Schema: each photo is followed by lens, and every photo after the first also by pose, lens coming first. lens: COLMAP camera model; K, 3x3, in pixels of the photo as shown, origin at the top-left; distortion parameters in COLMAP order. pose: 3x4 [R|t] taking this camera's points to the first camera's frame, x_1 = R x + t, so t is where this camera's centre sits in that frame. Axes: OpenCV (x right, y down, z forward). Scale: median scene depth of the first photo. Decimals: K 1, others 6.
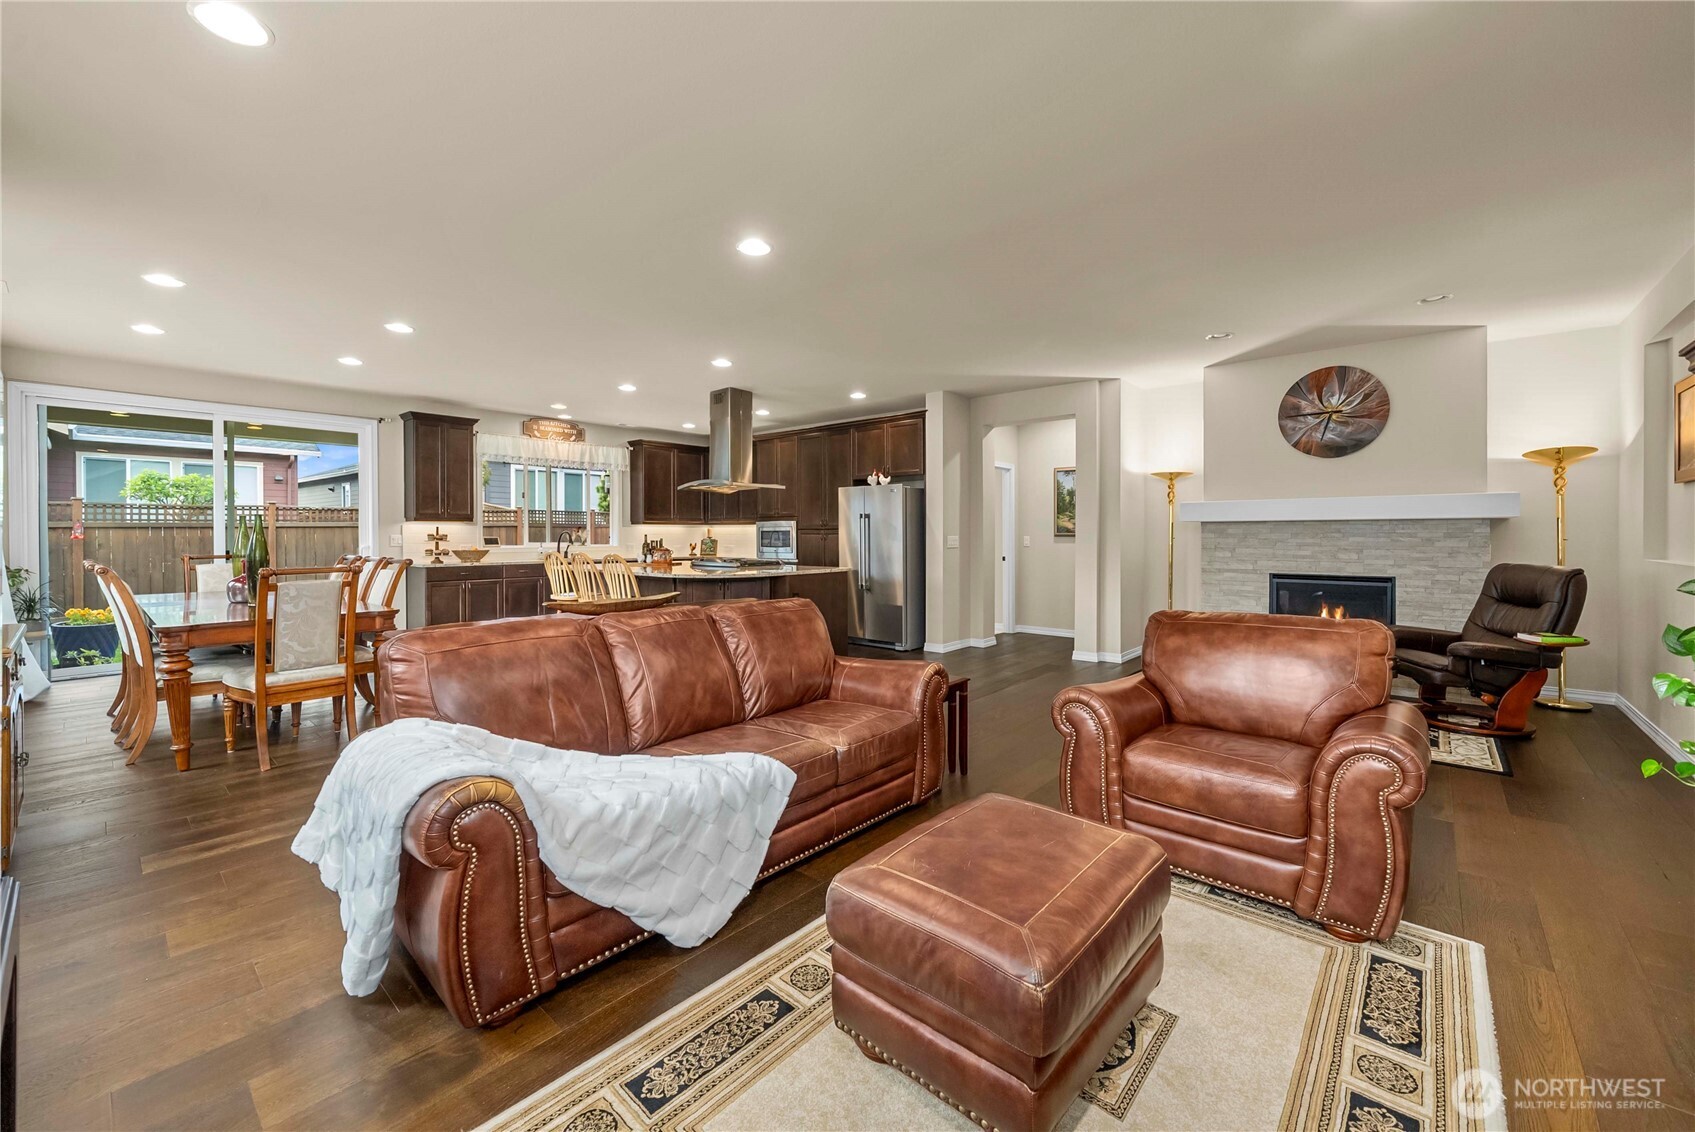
lens RADIAL K [[659.3, 0, 847.7], [0, 659.3, 546.4], [0, 0, 1]] dist [-0.003111, -0.000075]
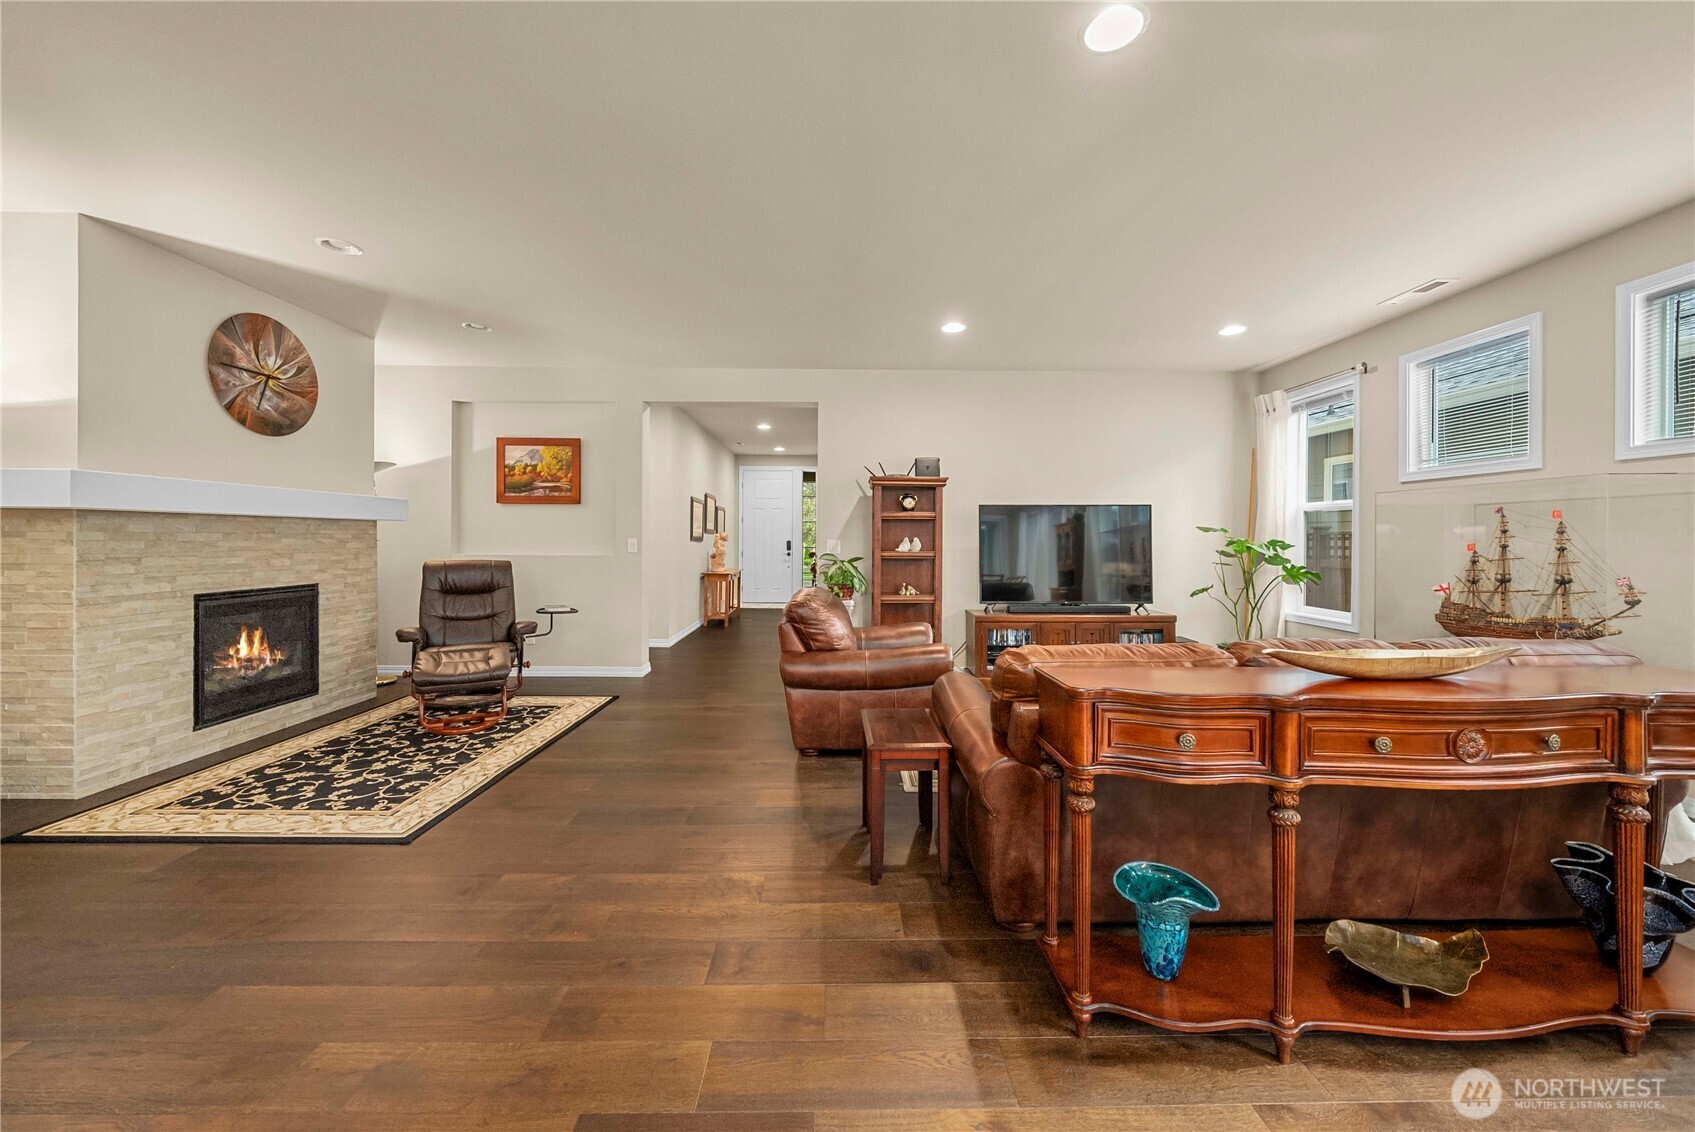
lens RADIAL K [[630.6, 0, 852.0], [0, 630.6, 546.7], [0, 0, 1]] dist [-0.003493, -0.000454]
pose [[-0.673918, -0.012133, 0.738707, -0.257099], [0.009384, 0.999644, 0.024980, -0.016199], [-0.738747, 0.023767, -0.673564, 0.956522]]
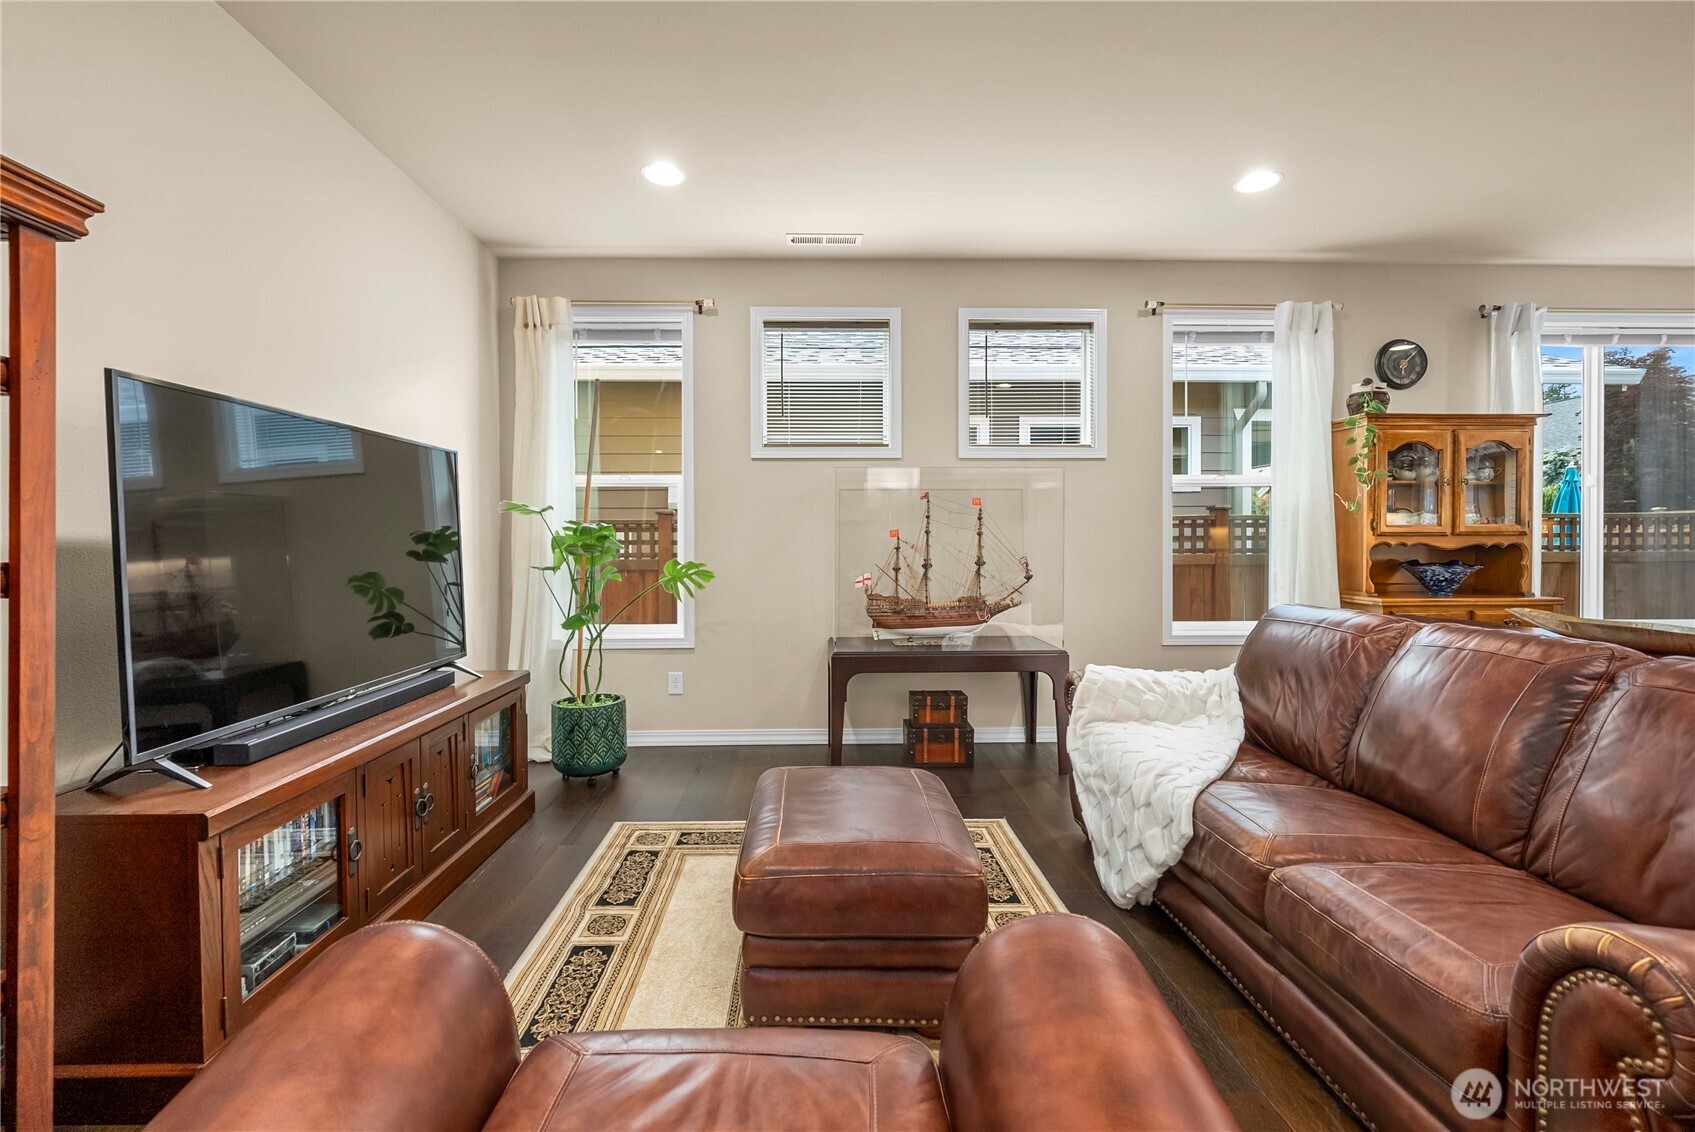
lens RADIAL K [[725.6, 0, 831.4], [0, 725.6, 553.2], [0, 0, 1]] dist [-0.002944, -0.000765]
pose [[-0.734952, 0.014066, -0.677973, 0.307135], [-0.009321, 0.999481, 0.030840, 0.003803], [0.678055, 0.028985, -0.734439, 0.543996]]
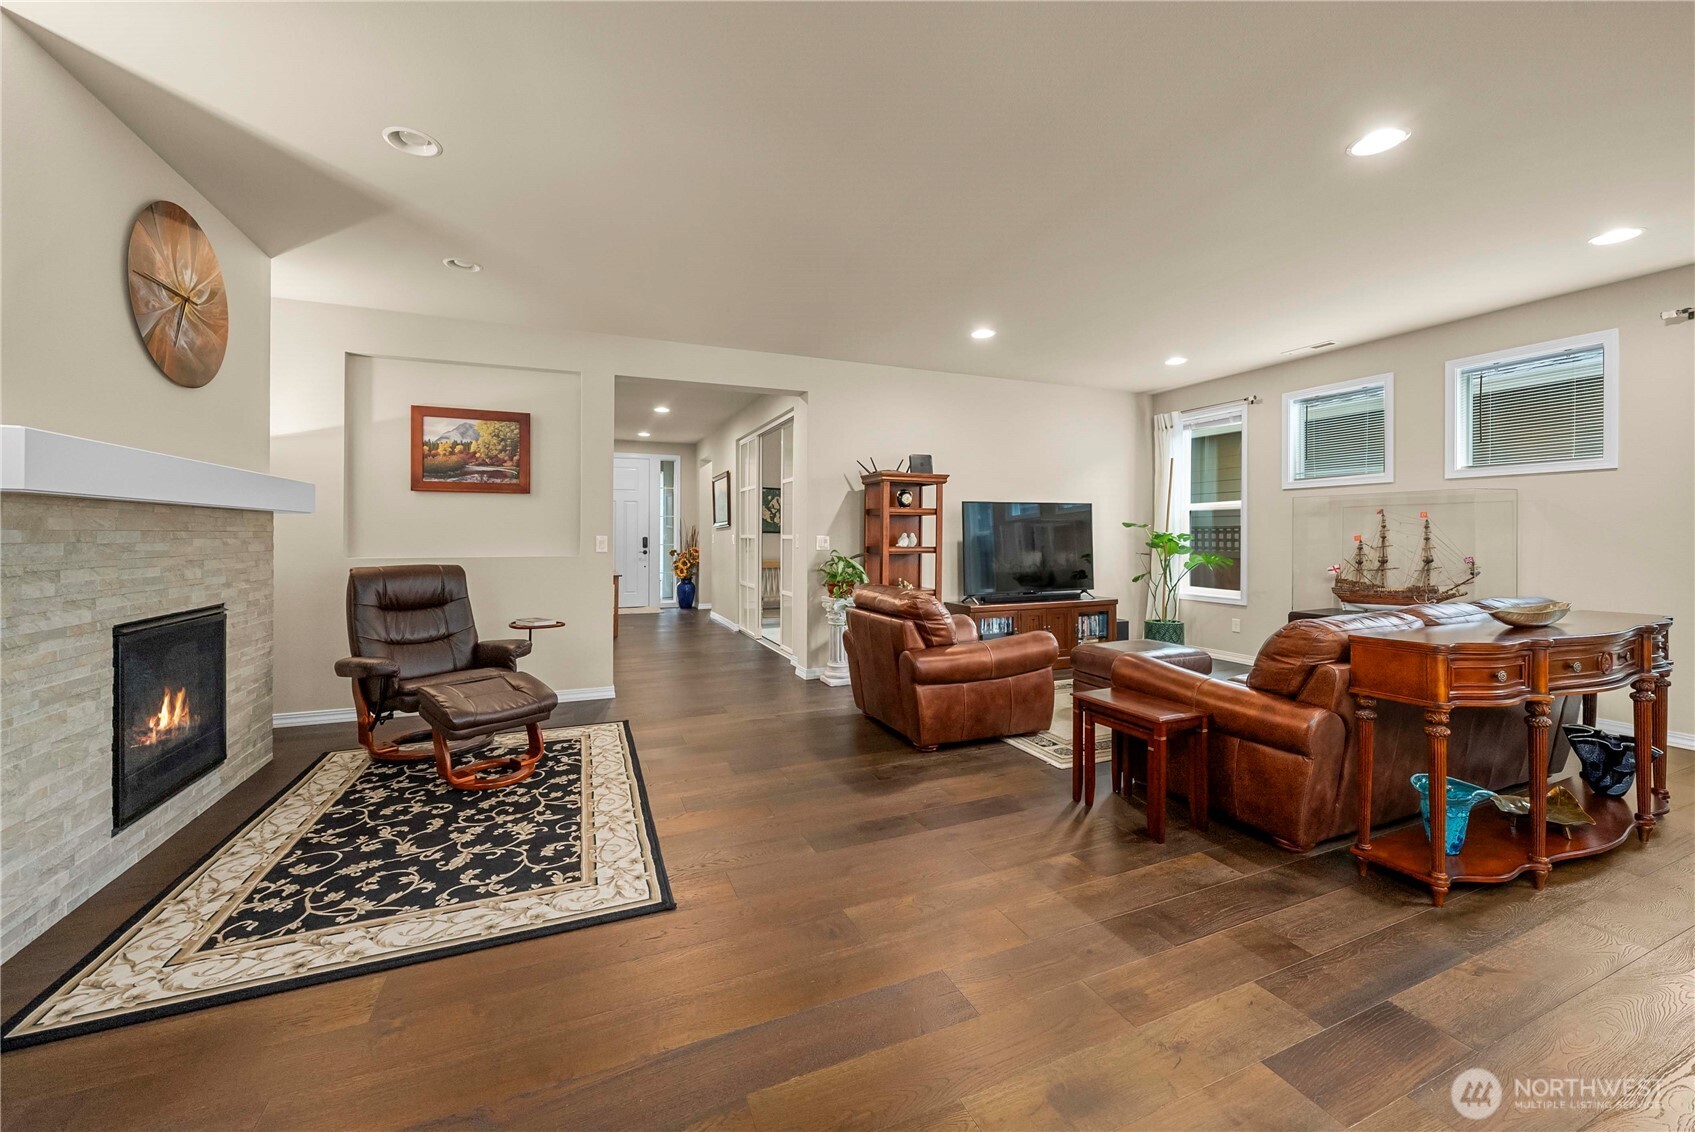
lens RADIAL K [[659.3, 0, 849.6], [0, 659.3, 542.4], [0, 0, 1]] dist [-0.003111, -0.000075]
pose [[-0.904520, -0.004230, 0.426410, 0.038635], [0.009028, 0.999537, 0.029067, -0.021151], [-0.426335, 0.030141, -0.904063, 1.201537]]
